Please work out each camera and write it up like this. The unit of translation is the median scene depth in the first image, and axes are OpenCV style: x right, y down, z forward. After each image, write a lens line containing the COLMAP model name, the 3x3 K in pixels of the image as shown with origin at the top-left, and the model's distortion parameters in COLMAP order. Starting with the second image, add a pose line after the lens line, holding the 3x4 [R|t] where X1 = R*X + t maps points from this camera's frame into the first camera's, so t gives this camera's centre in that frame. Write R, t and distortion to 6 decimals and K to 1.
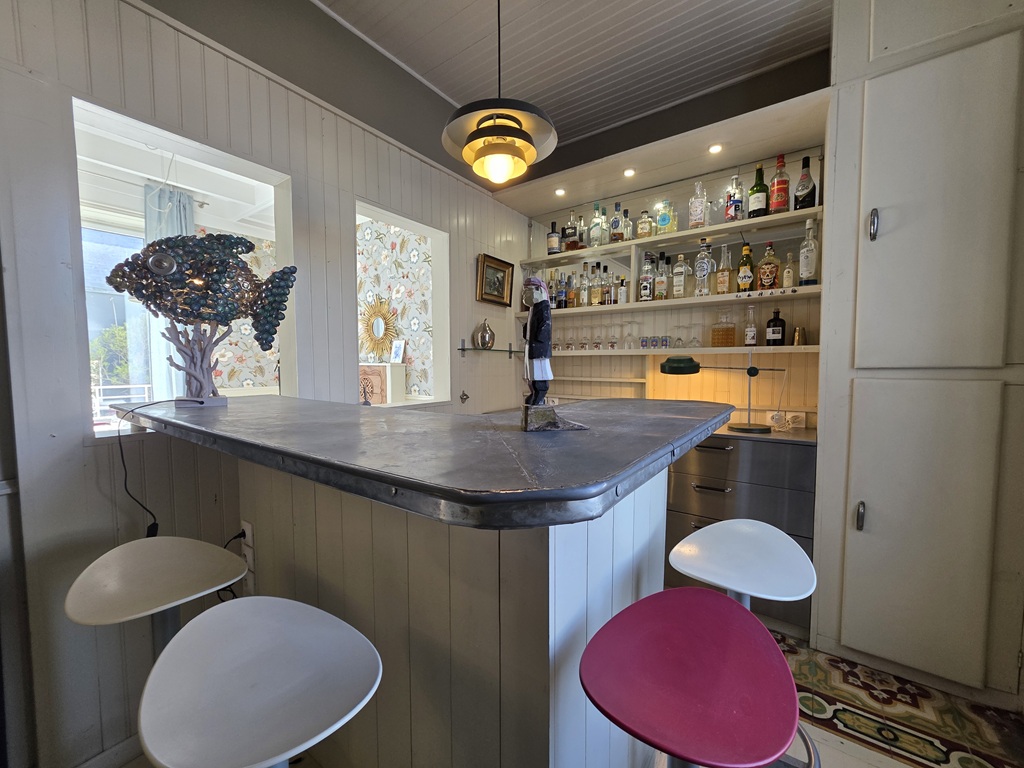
lens RADIAL K [[408.5, 0, 513.2], [0, 408.5, 385.9], [0, 0, 1]] dist [0.000628, -0.000009]
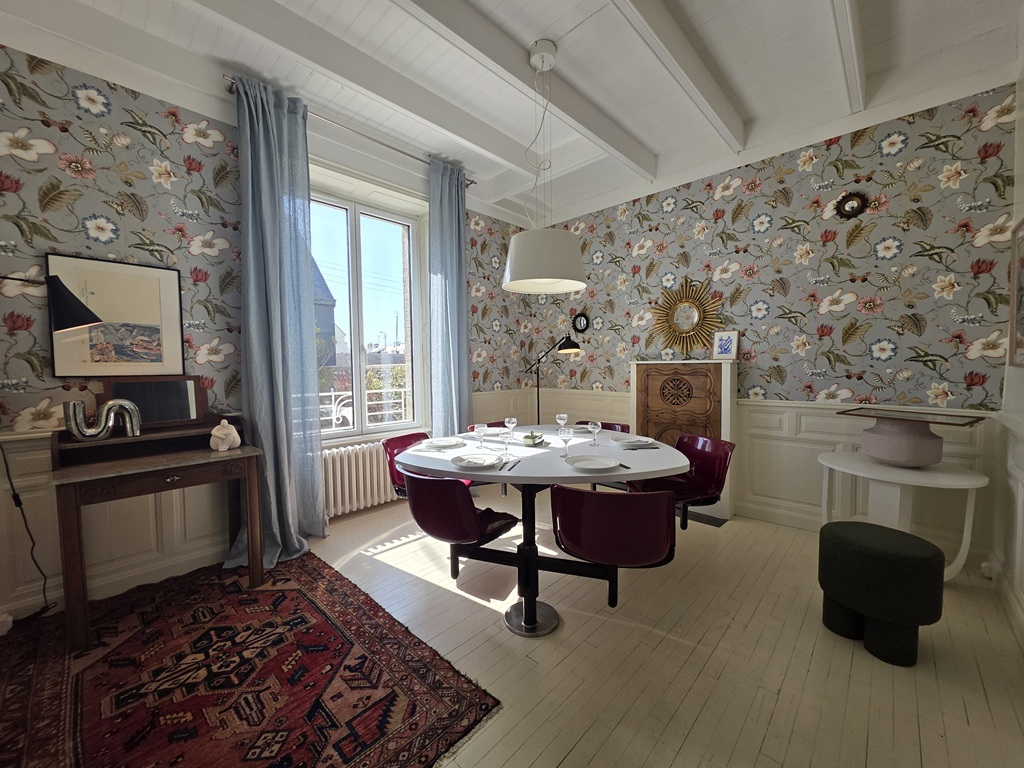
lens RADIAL K [[408.5, 0, 511.0], [0, 408.5, 386.4], [0, 0, 1]] dist [0.000628, -0.000009]
pose [[0.989113, -0.007749, -0.146953, -0.576263], [0.007800, 0.999970, -0.000229, -0.006252], [0.146951, -0.000920, 0.989143, 0.141411]]
